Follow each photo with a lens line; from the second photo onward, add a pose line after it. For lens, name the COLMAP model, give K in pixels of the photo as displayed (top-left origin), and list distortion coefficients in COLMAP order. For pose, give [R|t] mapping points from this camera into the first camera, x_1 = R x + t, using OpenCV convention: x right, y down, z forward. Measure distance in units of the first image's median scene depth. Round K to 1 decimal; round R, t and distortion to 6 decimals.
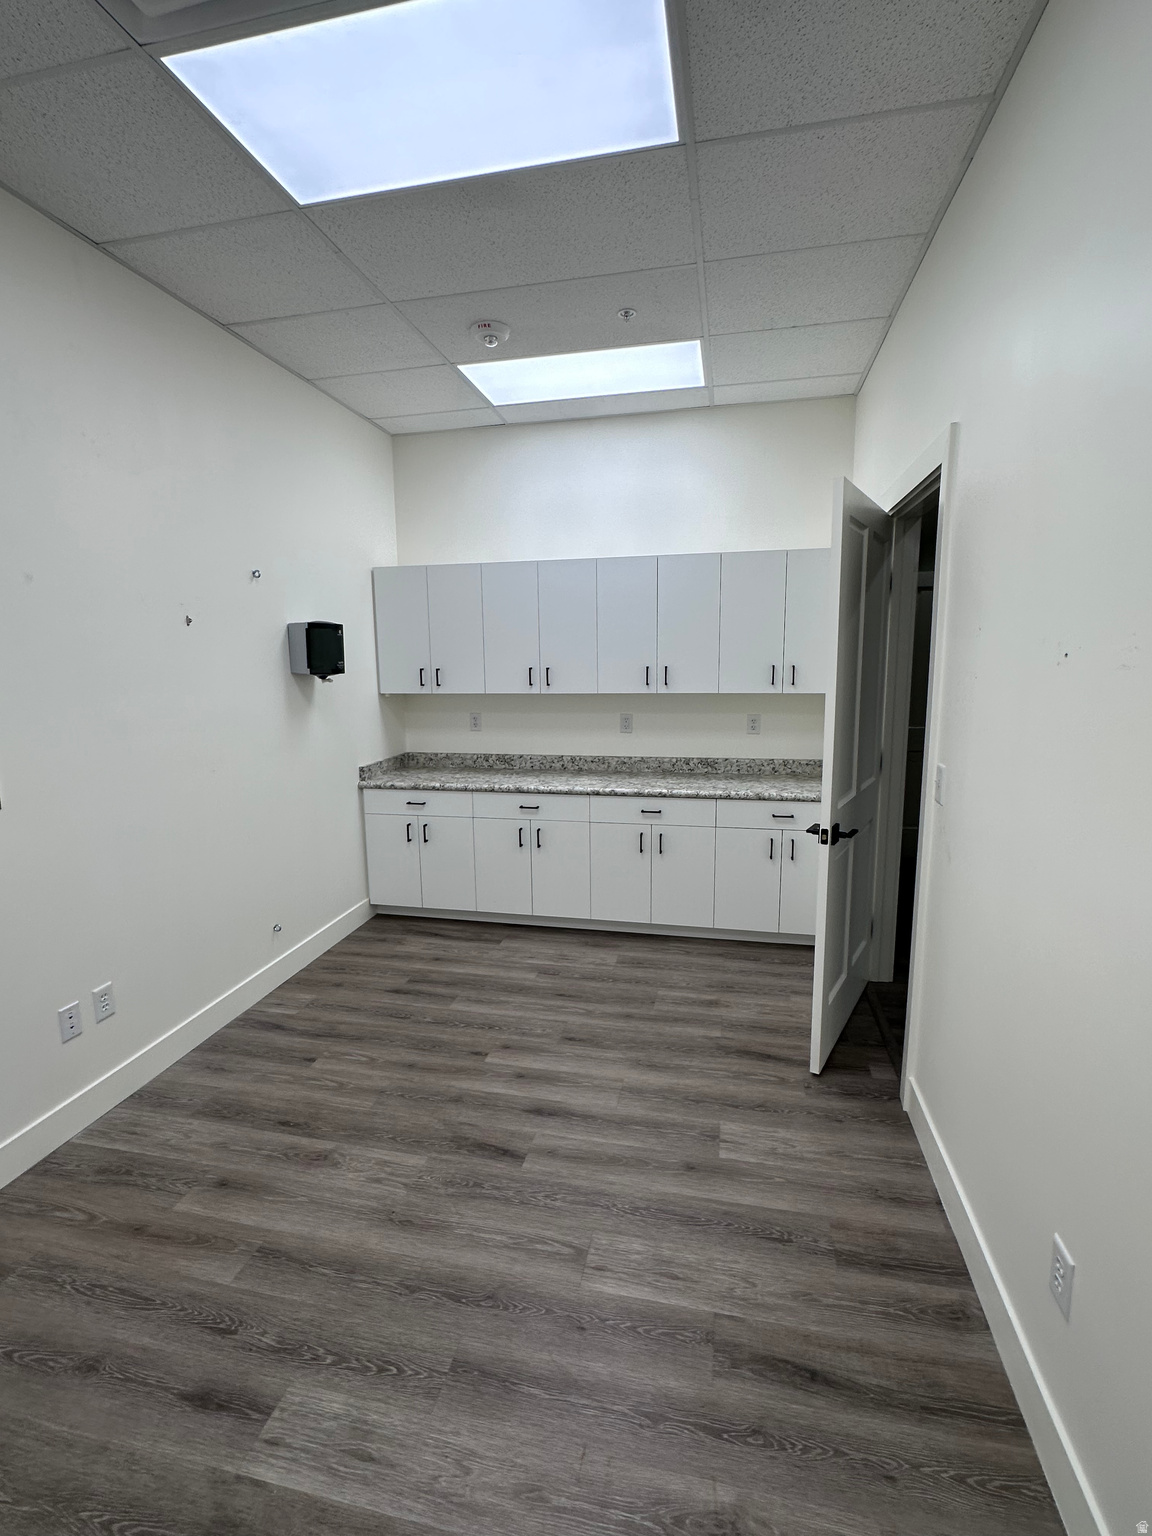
lens RADIAL K [[699.8, 0, 581.6], [0, 699.8, 762.4], [0, 0, 1]] dist [-0.005708, -0.000171]
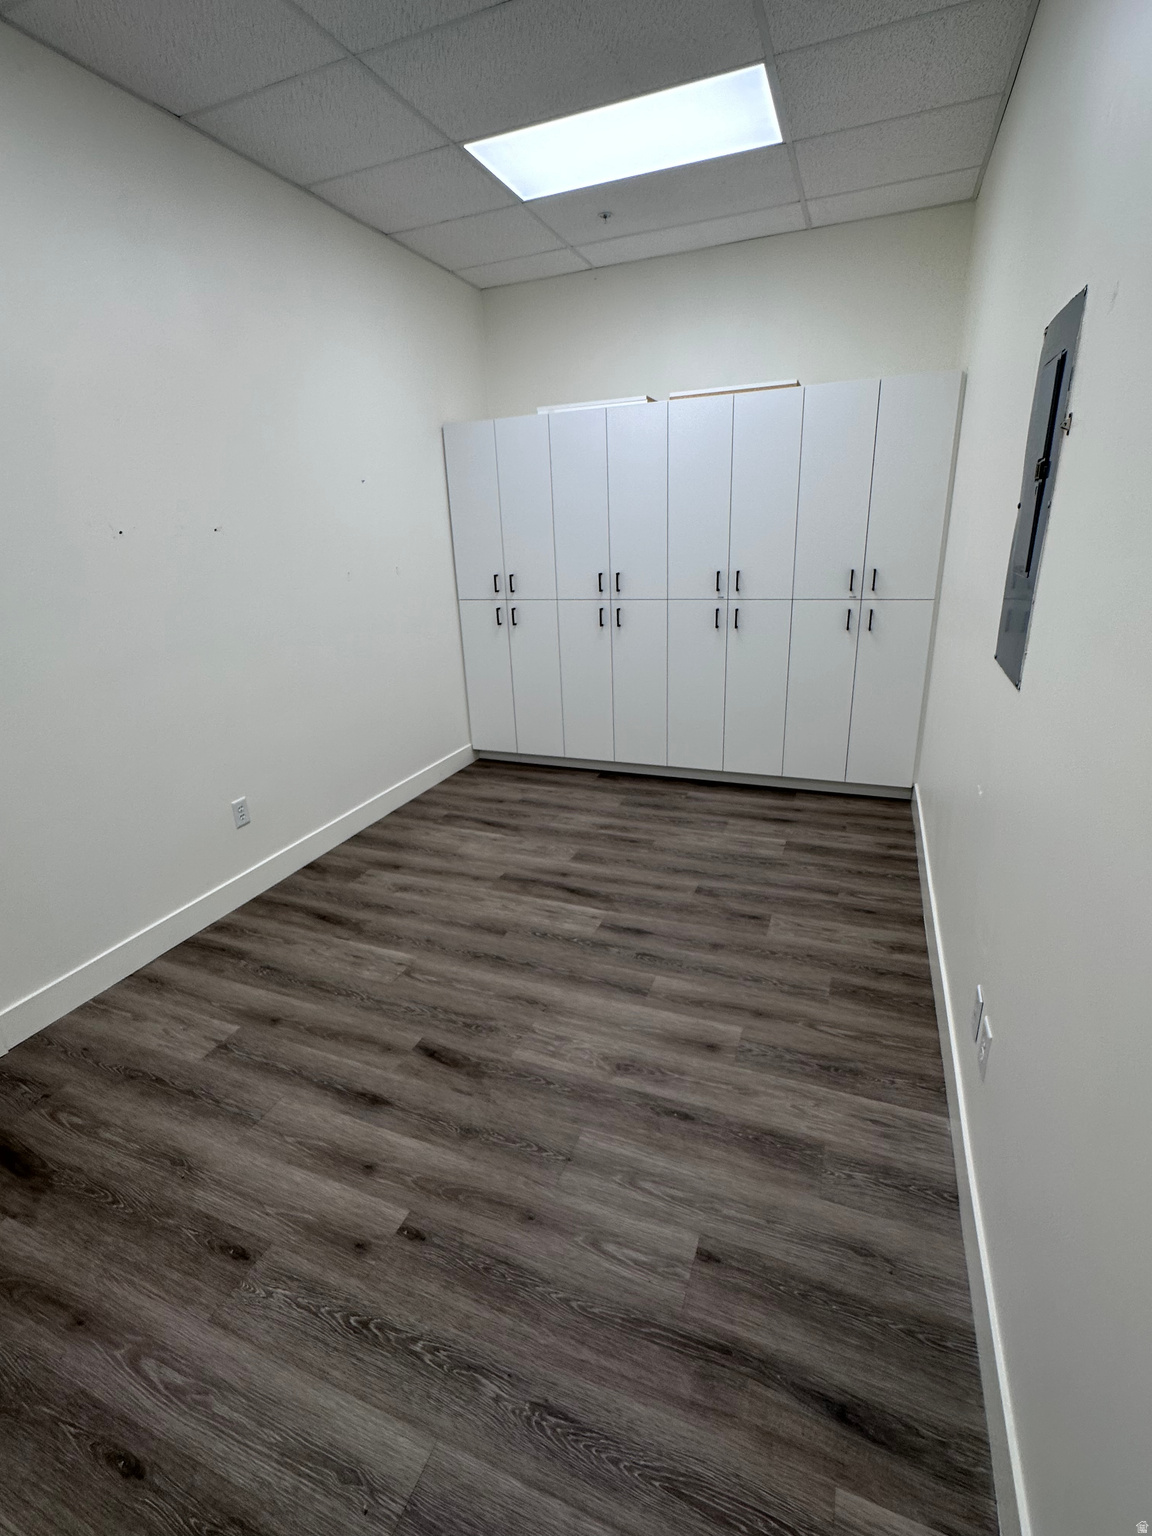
lens RADIAL K [[712.6, 0, 565.1], [0, 712.6, 768.3], [0, 0, 1]] dist [-0.002719, 0.000006]
pose [[-0.981074, -0.008206, 0.193459, -0.468325], [0.082386, 0.886467, 0.455399, -0.214215], [-0.175232, 0.462719, -0.869014, 1.618398]]
